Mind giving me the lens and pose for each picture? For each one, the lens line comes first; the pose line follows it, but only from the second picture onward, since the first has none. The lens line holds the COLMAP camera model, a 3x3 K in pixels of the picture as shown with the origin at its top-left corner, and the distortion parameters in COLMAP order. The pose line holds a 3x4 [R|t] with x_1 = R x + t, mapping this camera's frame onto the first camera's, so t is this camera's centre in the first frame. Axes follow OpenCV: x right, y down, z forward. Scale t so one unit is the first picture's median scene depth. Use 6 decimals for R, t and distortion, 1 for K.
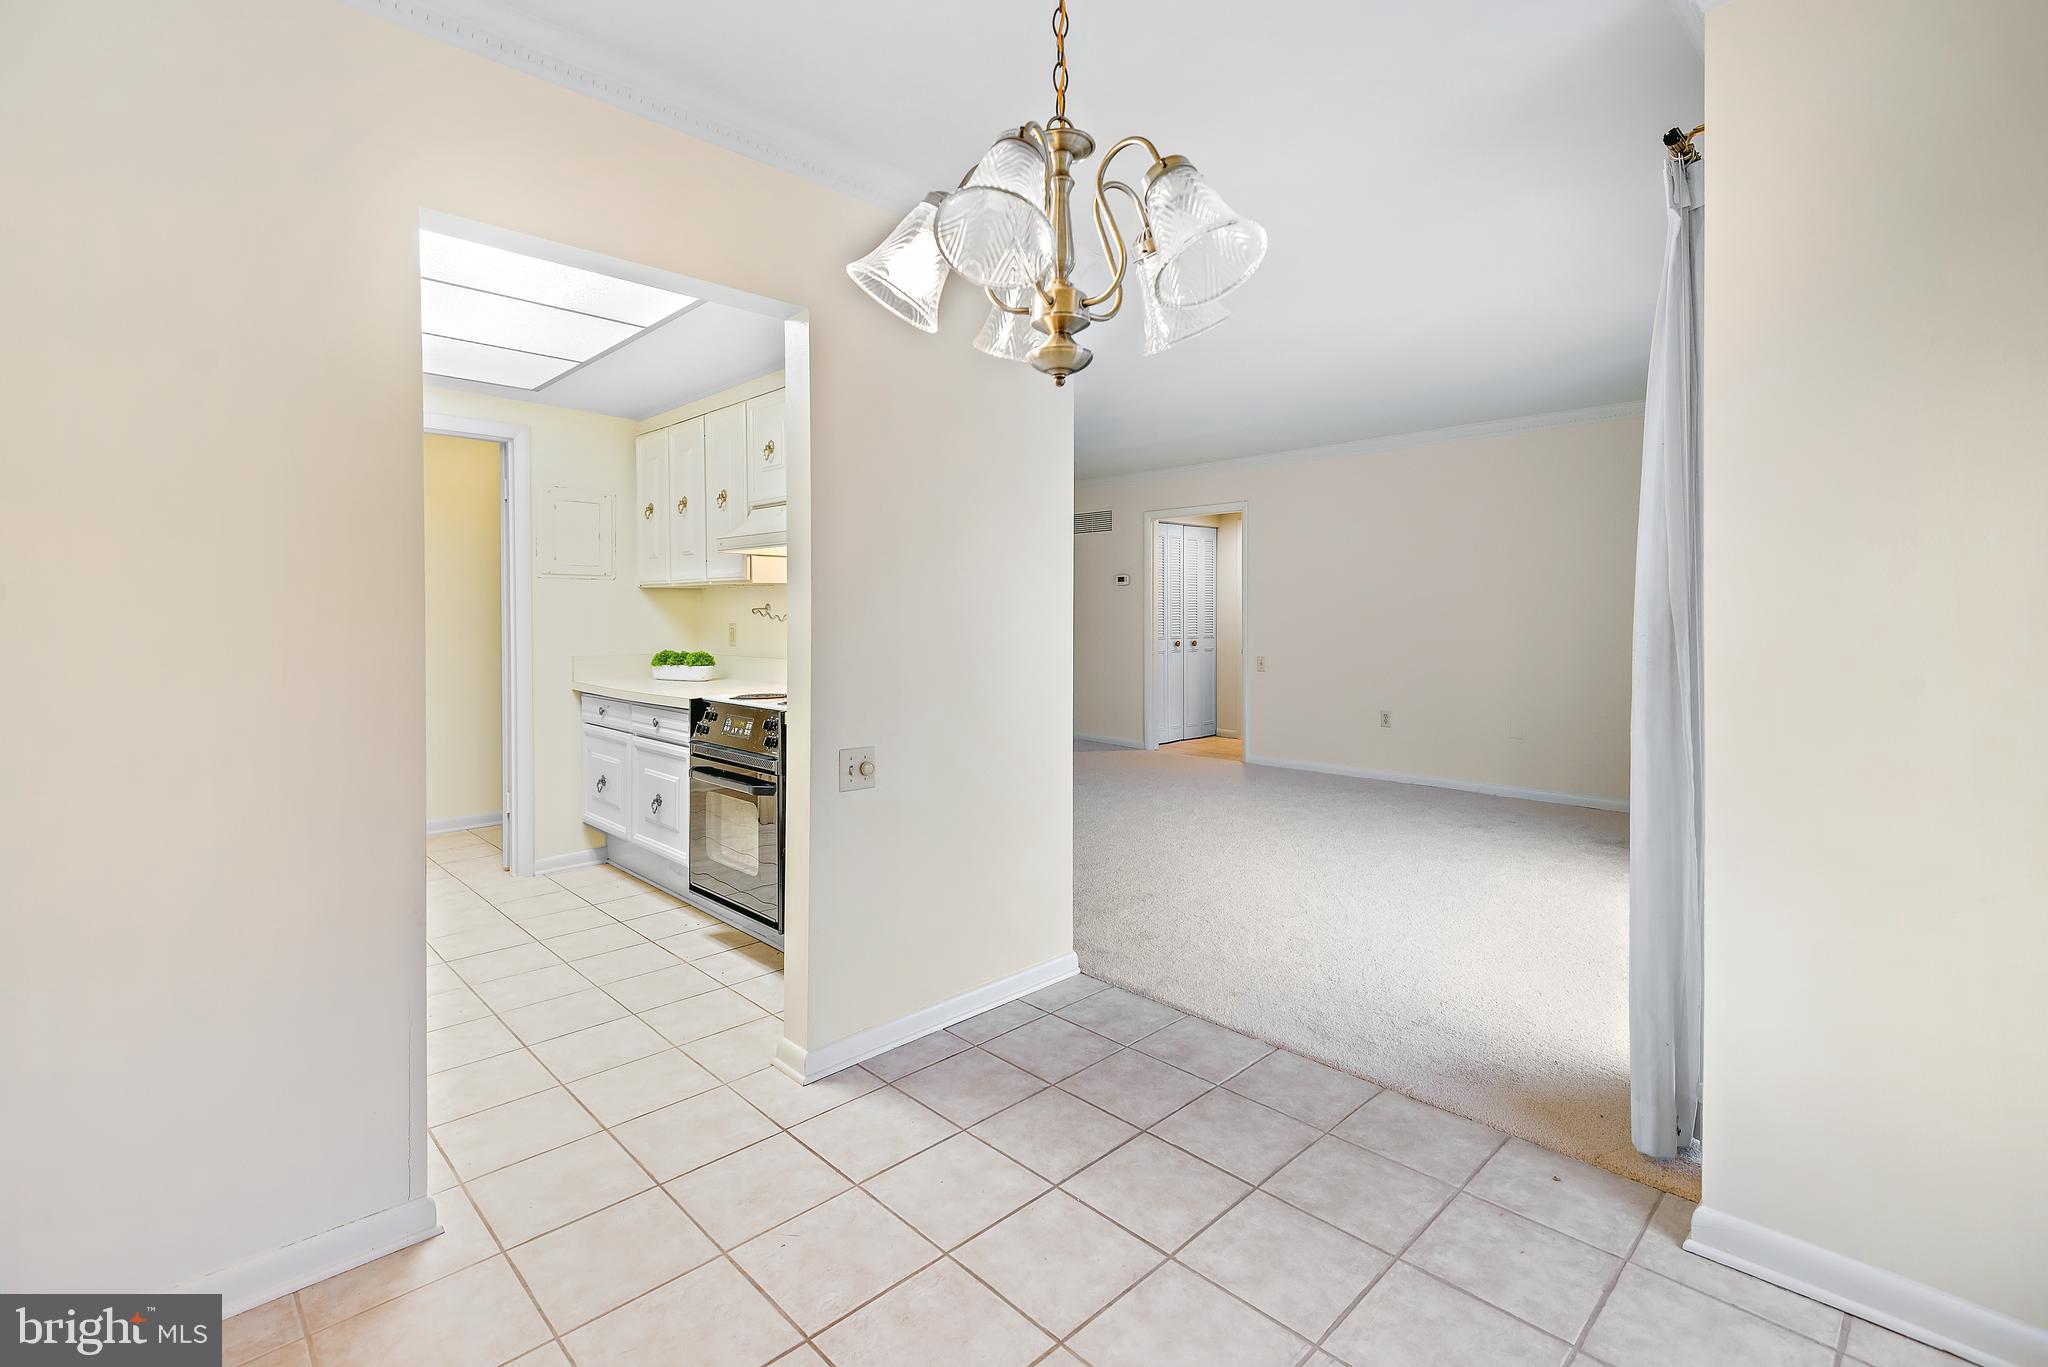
lens RADIAL K [[928.0, 0, 1033.5], [0, 928.0, 627.2], [0, 0, 1]] dist [0.020668, -0.007460]
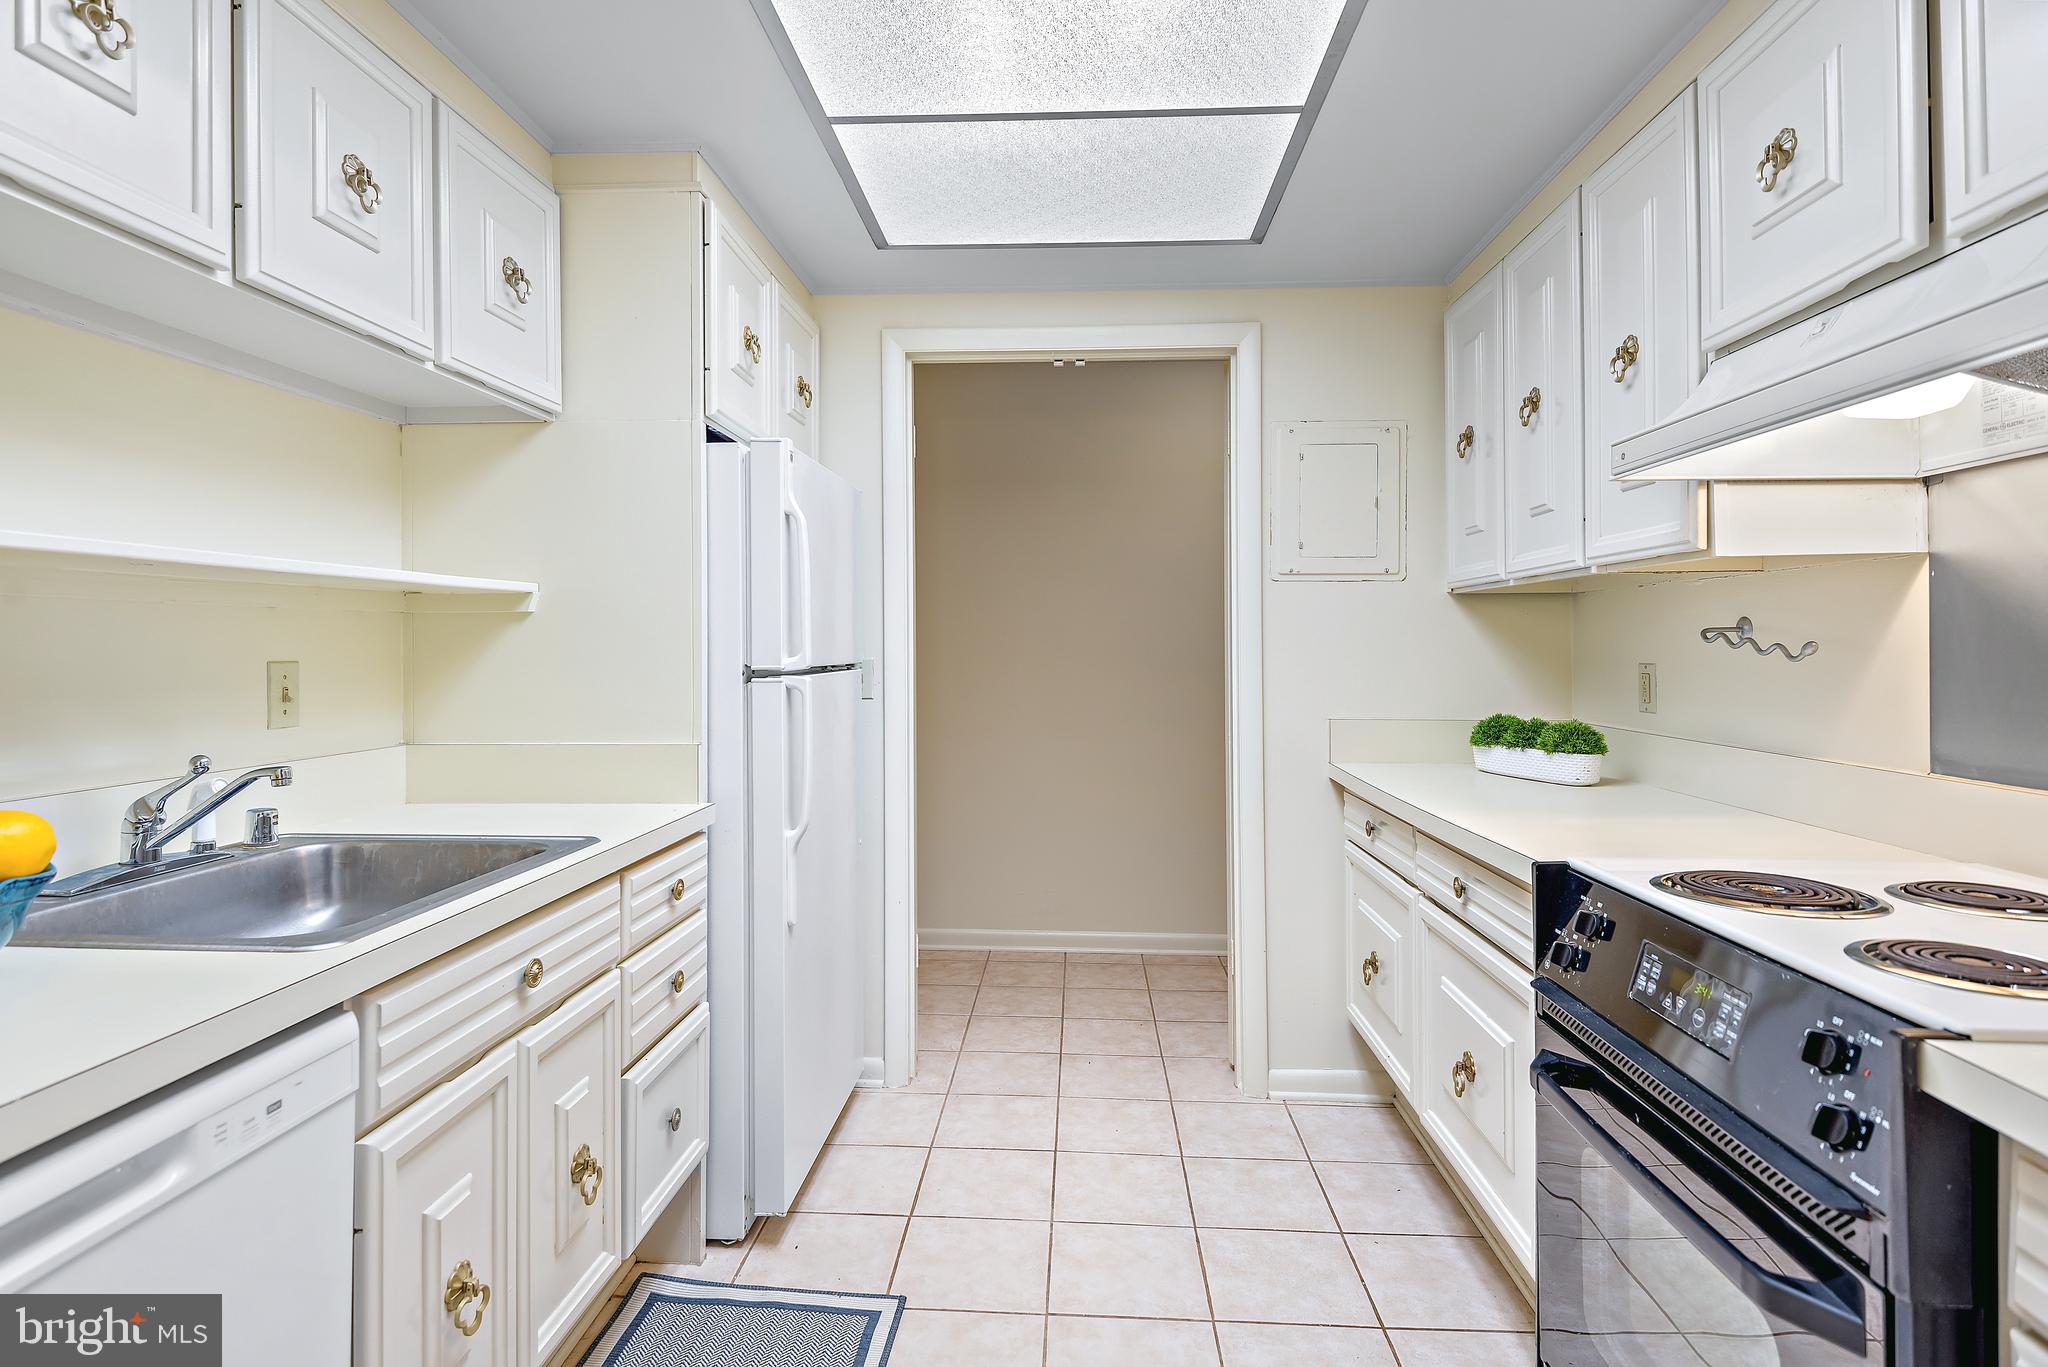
lens RADIAL K [[1043.4, 0, 1022.6], [0, 1043.4, 641.9], [0, 0, 1]] dist [0.031623, -0.018148]
pose [[0.670876, -0.006475, -0.741541, -0.178089], [-0.008837, 0.999821, -0.016725, -0.003577], [0.741517, 0.017774, 0.670699, 0.518961]]
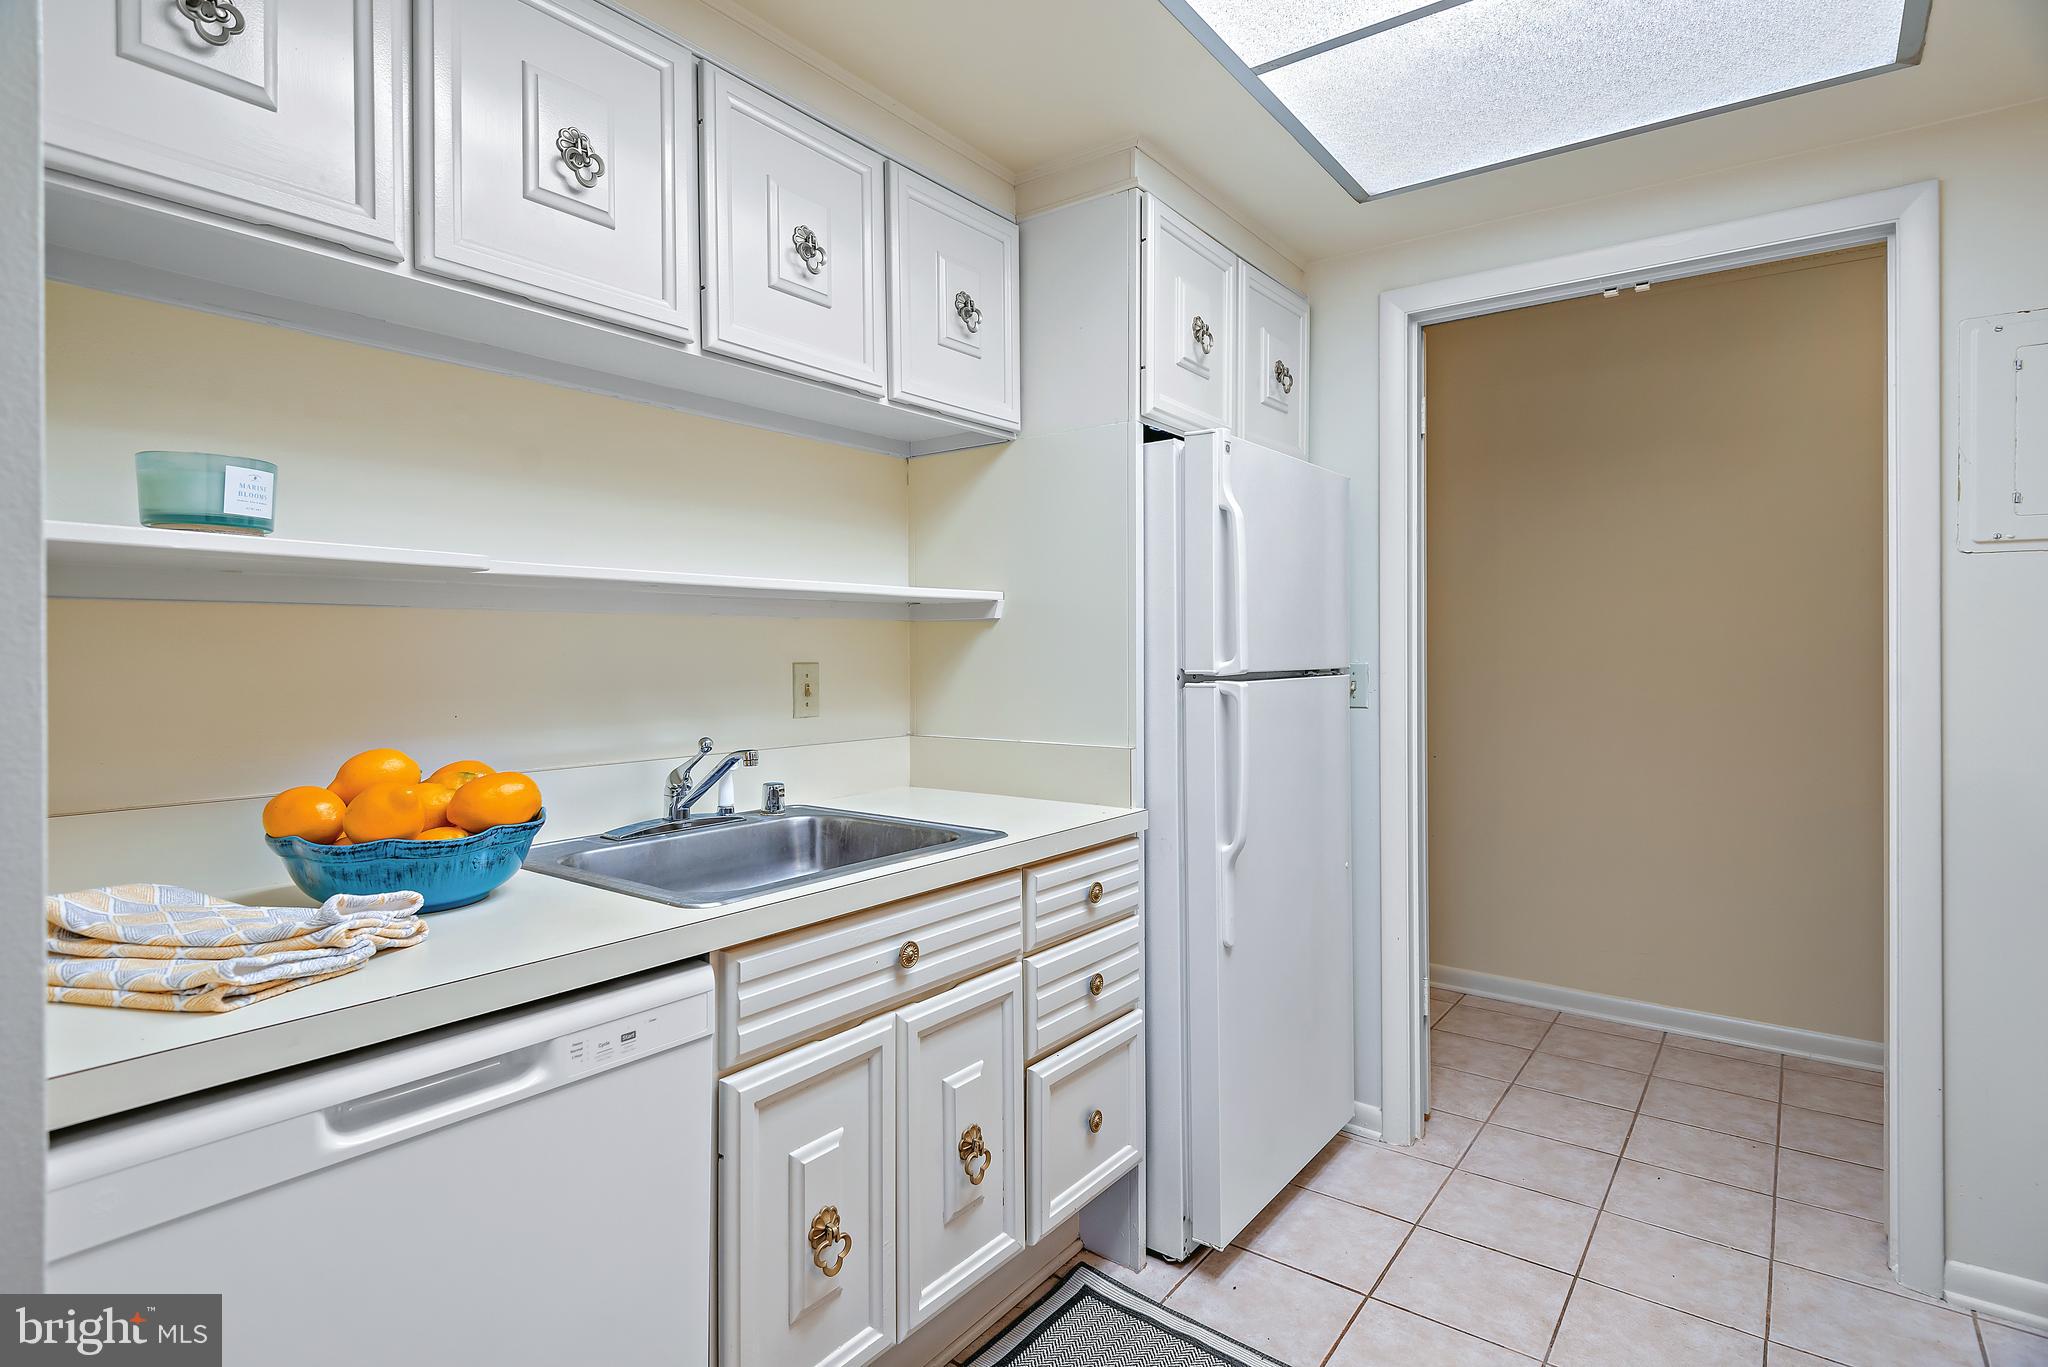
lens RADIAL K [[1043.4, 0, 1030.4], [0, 1043.4, 656.9], [0, 0, 1]] dist [0.031623, -0.018148]
pose [[0.155601, 0.003933, -0.987812, -0.172259], [-0.013586, 0.999906, 0.001841, -0.005524], [0.987727, 0.013134, 0.155640, 0.623866]]
